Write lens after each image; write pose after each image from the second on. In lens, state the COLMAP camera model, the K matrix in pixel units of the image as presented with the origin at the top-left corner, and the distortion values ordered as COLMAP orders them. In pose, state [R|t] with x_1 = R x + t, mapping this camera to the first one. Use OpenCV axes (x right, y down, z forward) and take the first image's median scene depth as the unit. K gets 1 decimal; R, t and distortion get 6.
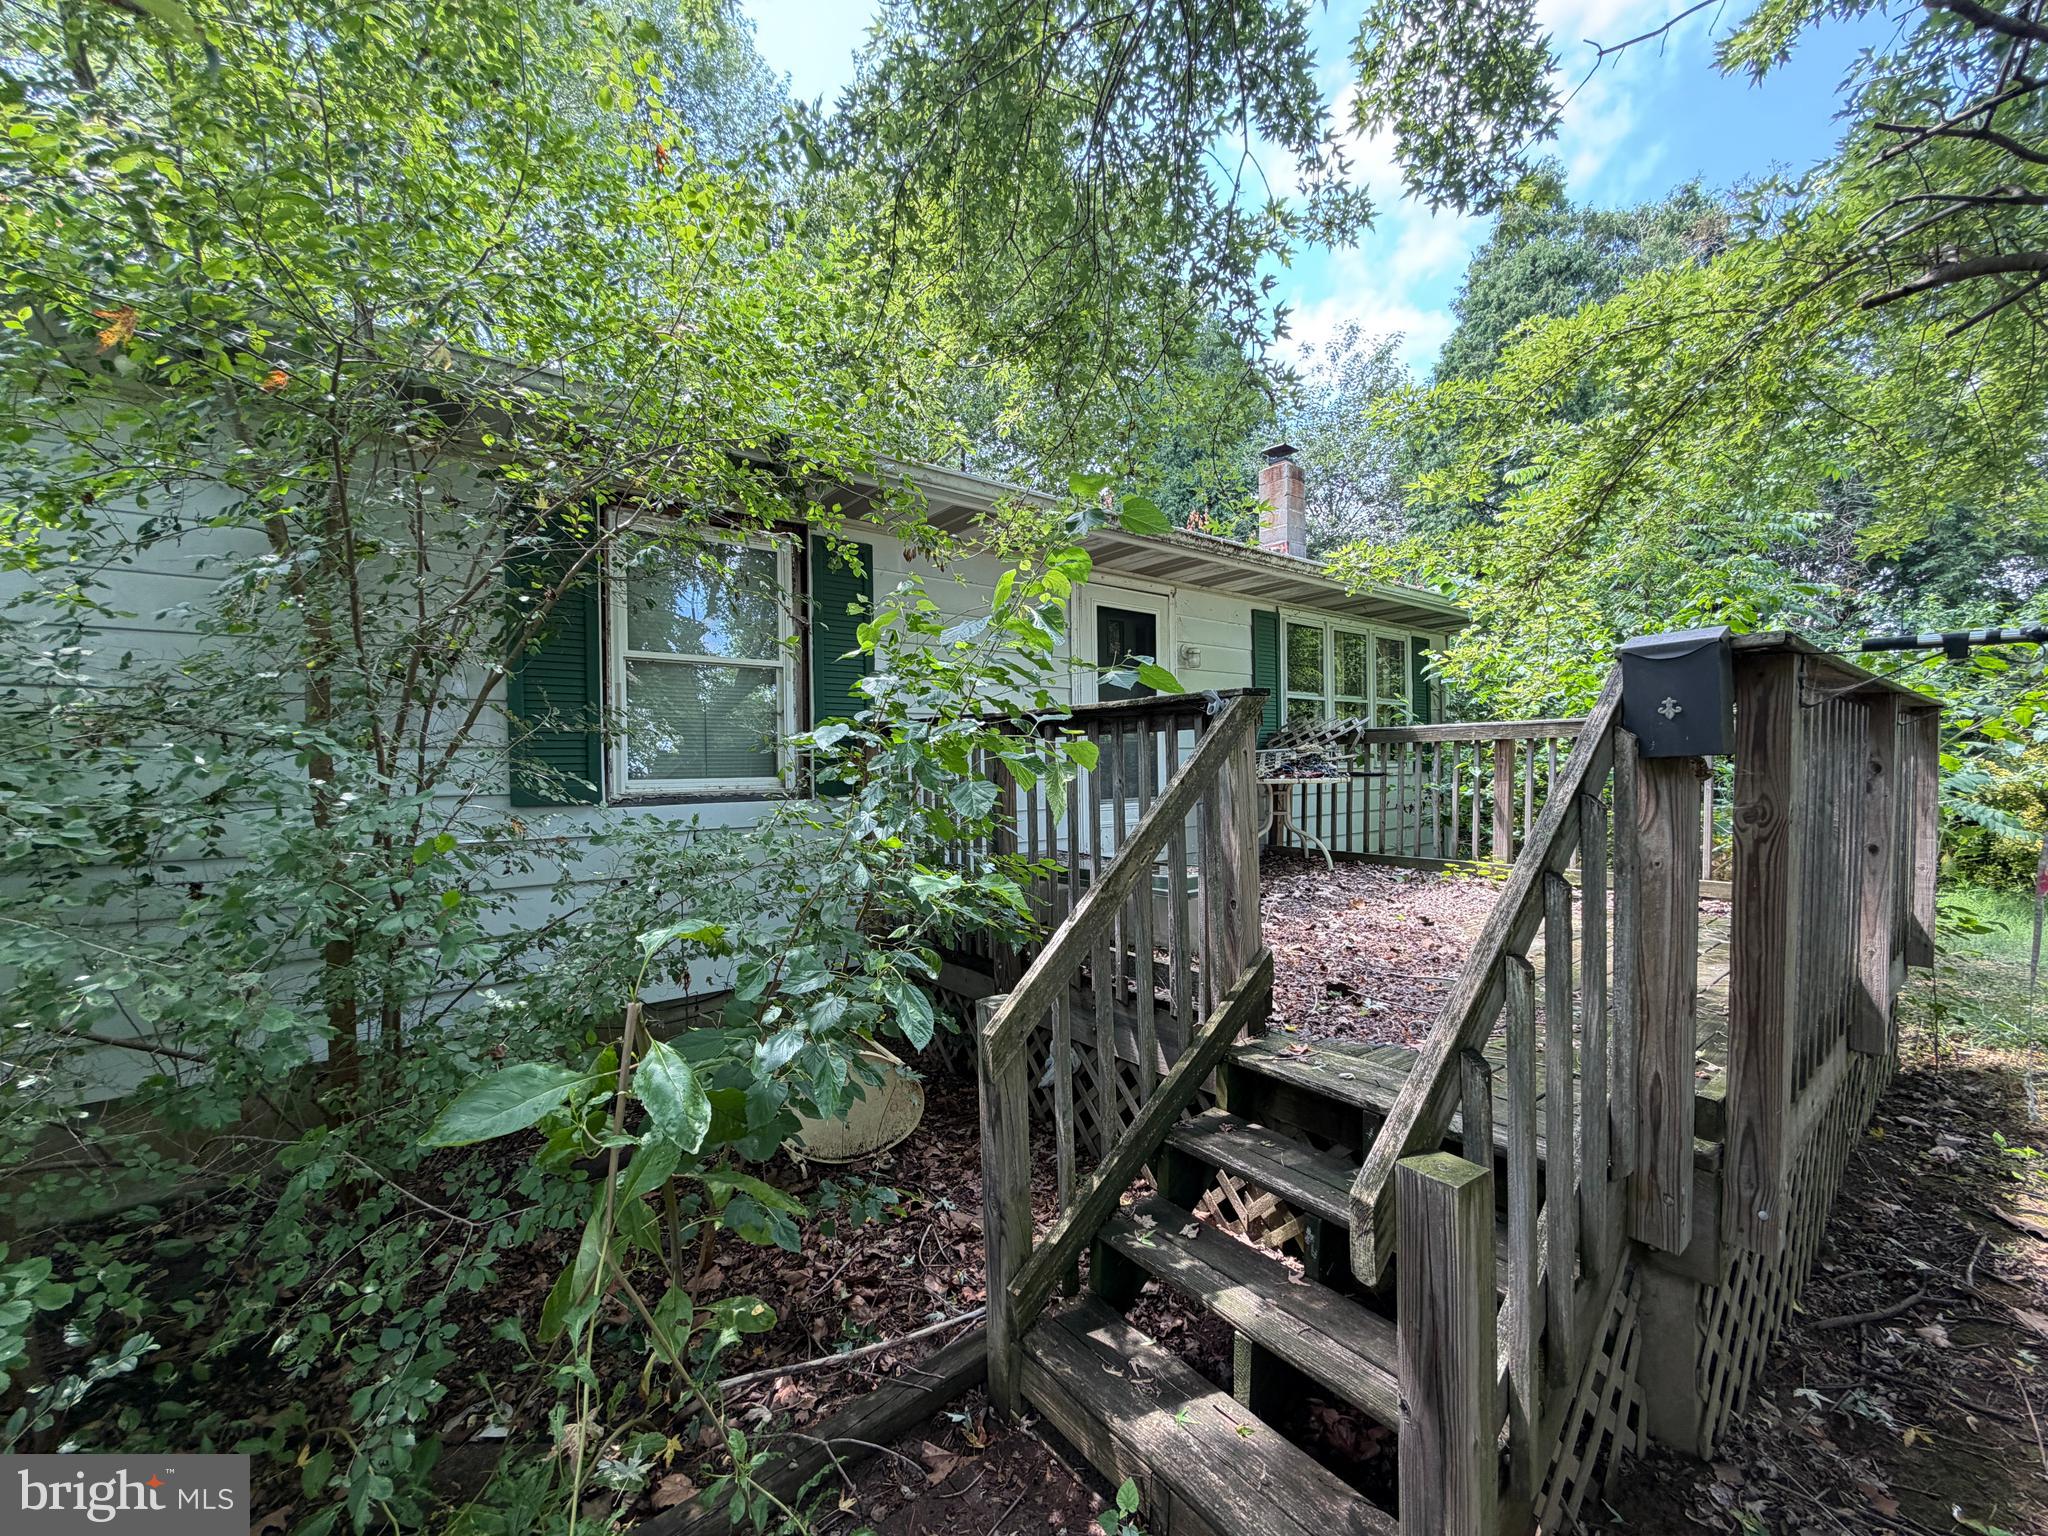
lens RADIAL K [[808.0, 0, 1019.8], [0, 808.0, 764.3], [0, 0, 1]] dist [0.000329, -0.000213]
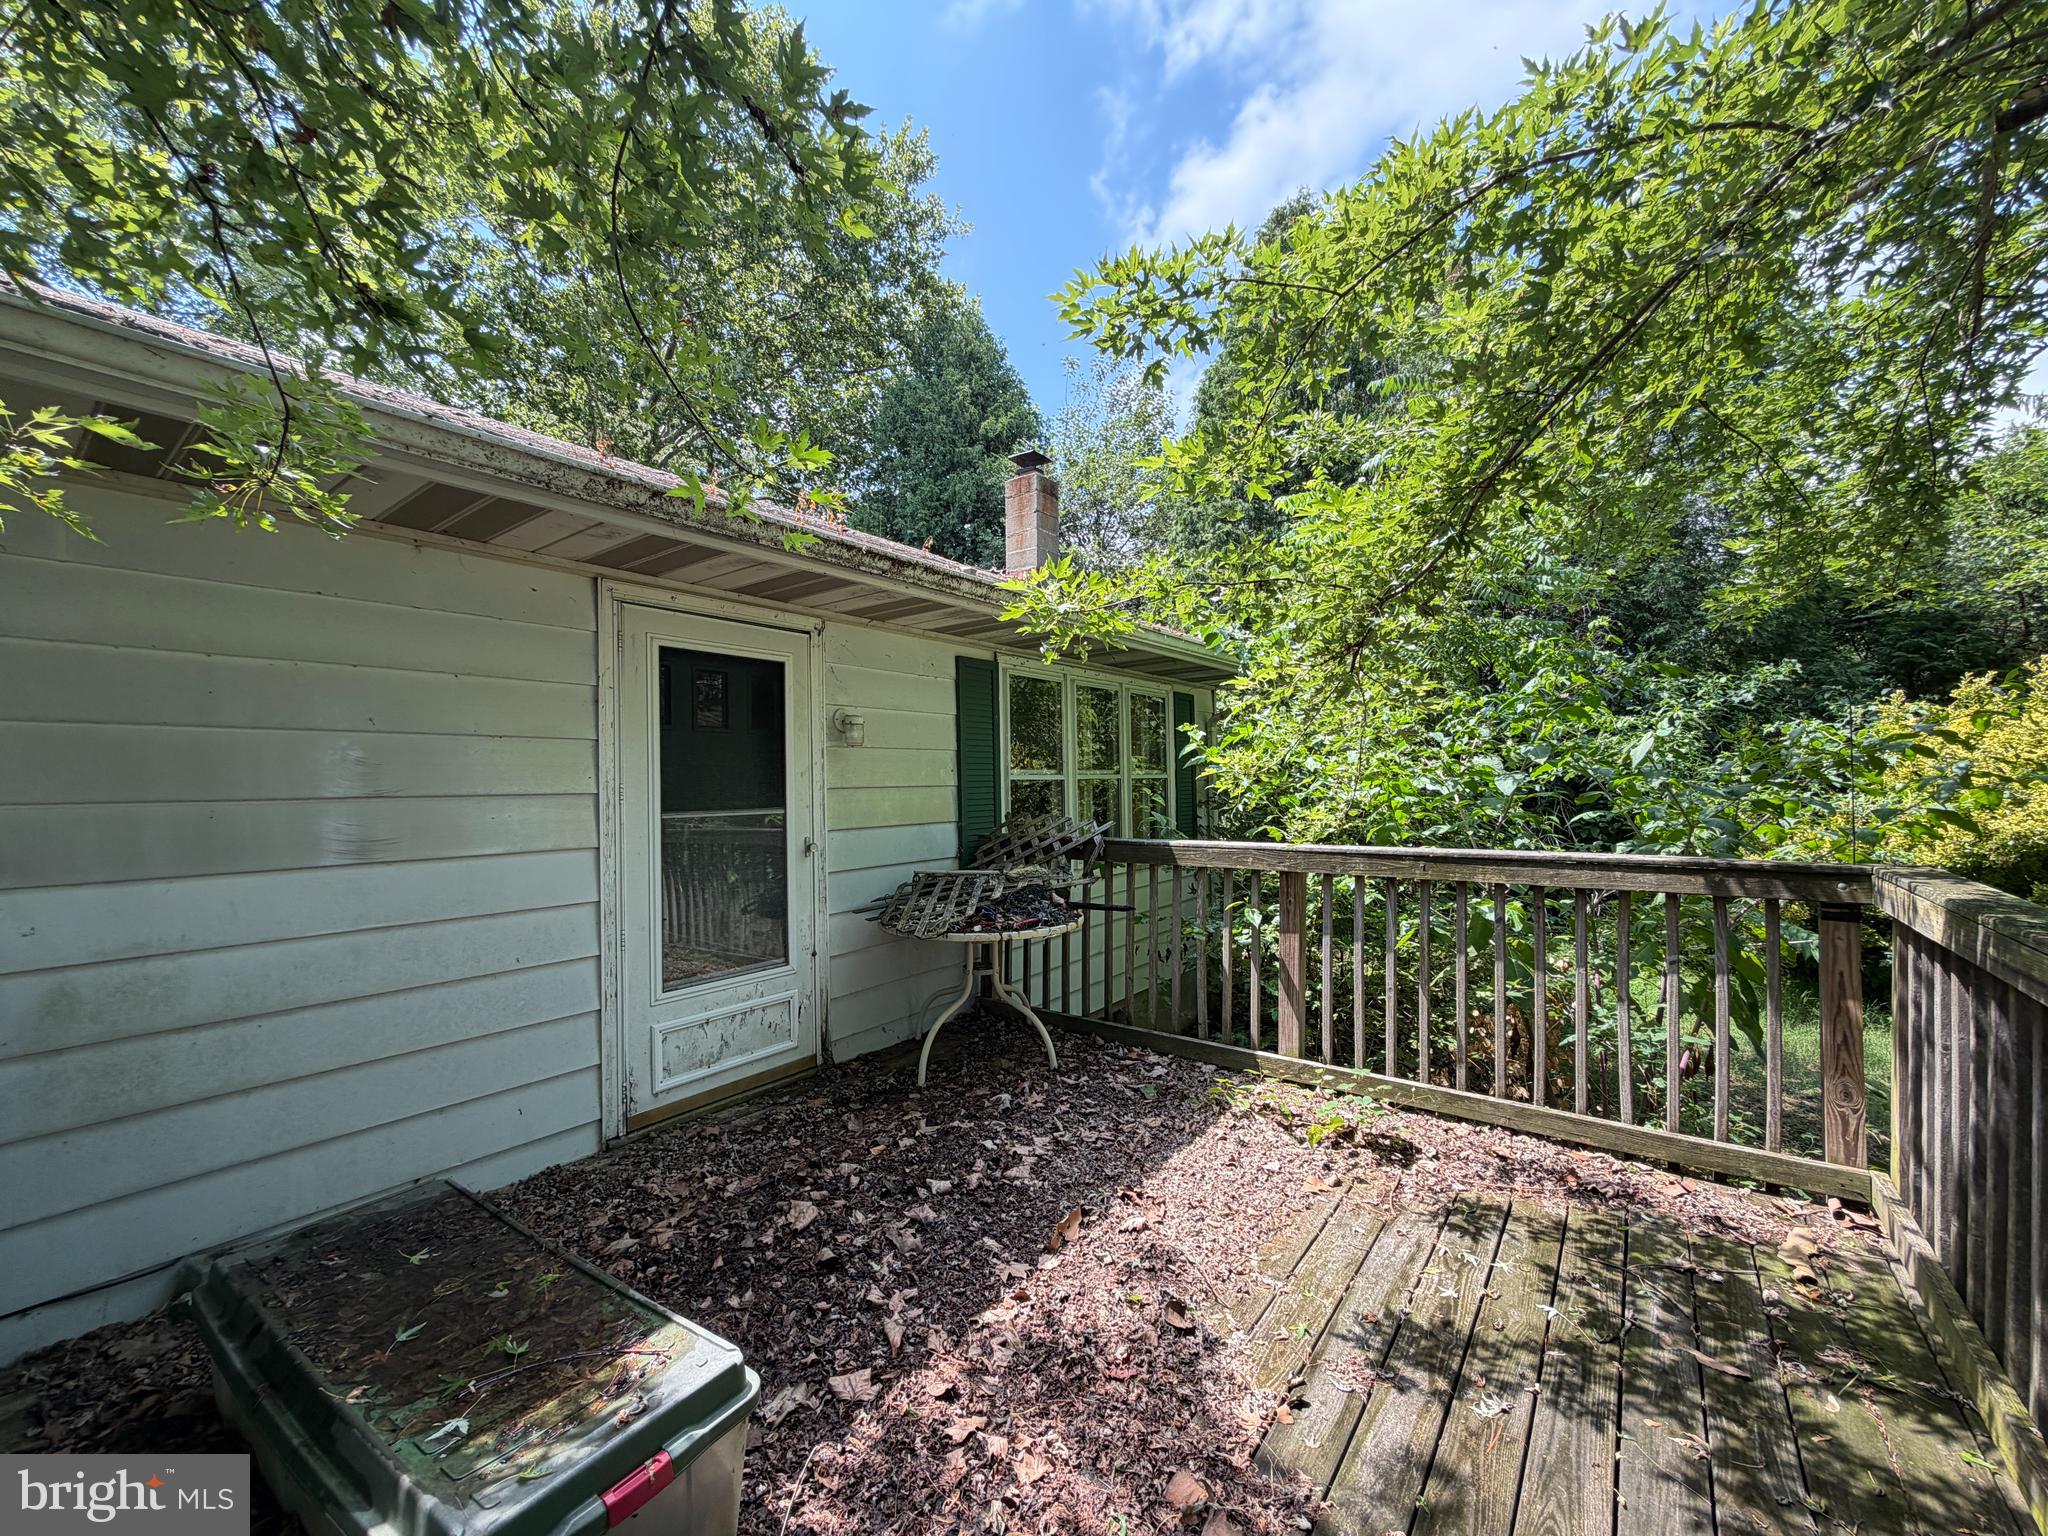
lens RADIAL K [[821.4, 0, 1024.0], [0, 821.4, 768.0], [0, 0, 1]] dist [-0.000200, 0.000081]
pose [[0.966560, 0.003243, 0.256421, 0.180055], [0.003155, 0.999694, -0.024535, -0.086747], [-0.256422, 0.024523, 0.966254, 0.340112]]
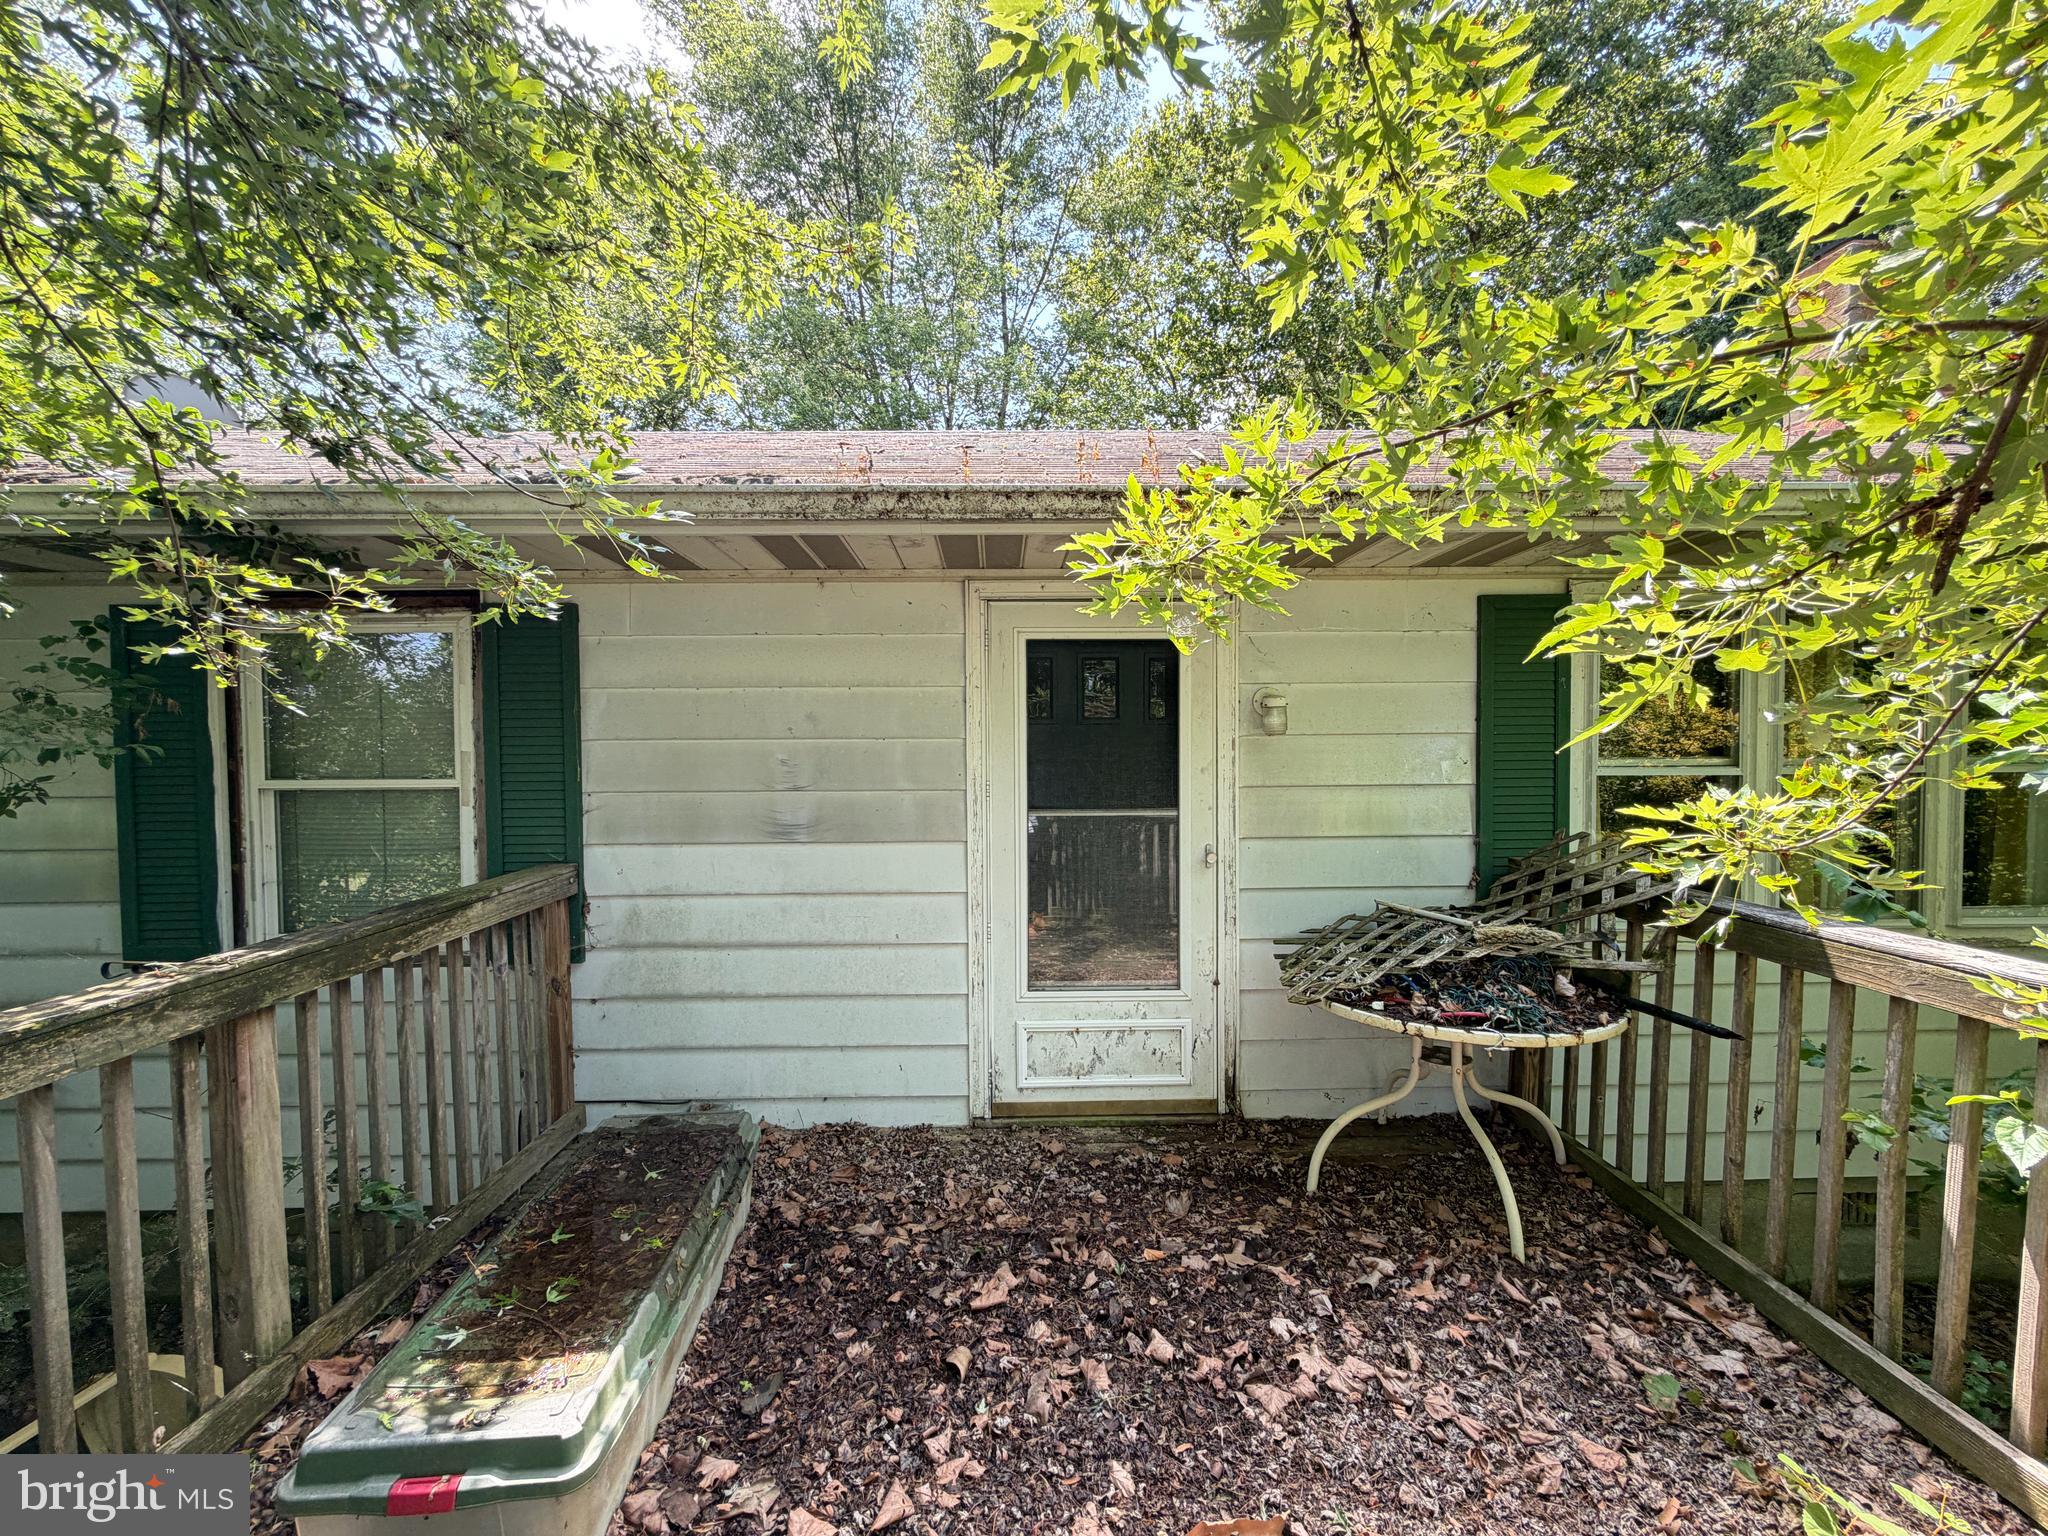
lens RADIAL K [[821.4, 0, 1024.0], [0, 821.4, 768.0], [0, 0, 1]] dist [-0.000200, 0.000081]
pose [[0.800481, 0.025465, -0.598817, 0.400753], [-0.006639, 0.999412, 0.033626, -0.116048], [0.599321, -0.022942, 0.800180, 0.496053]]
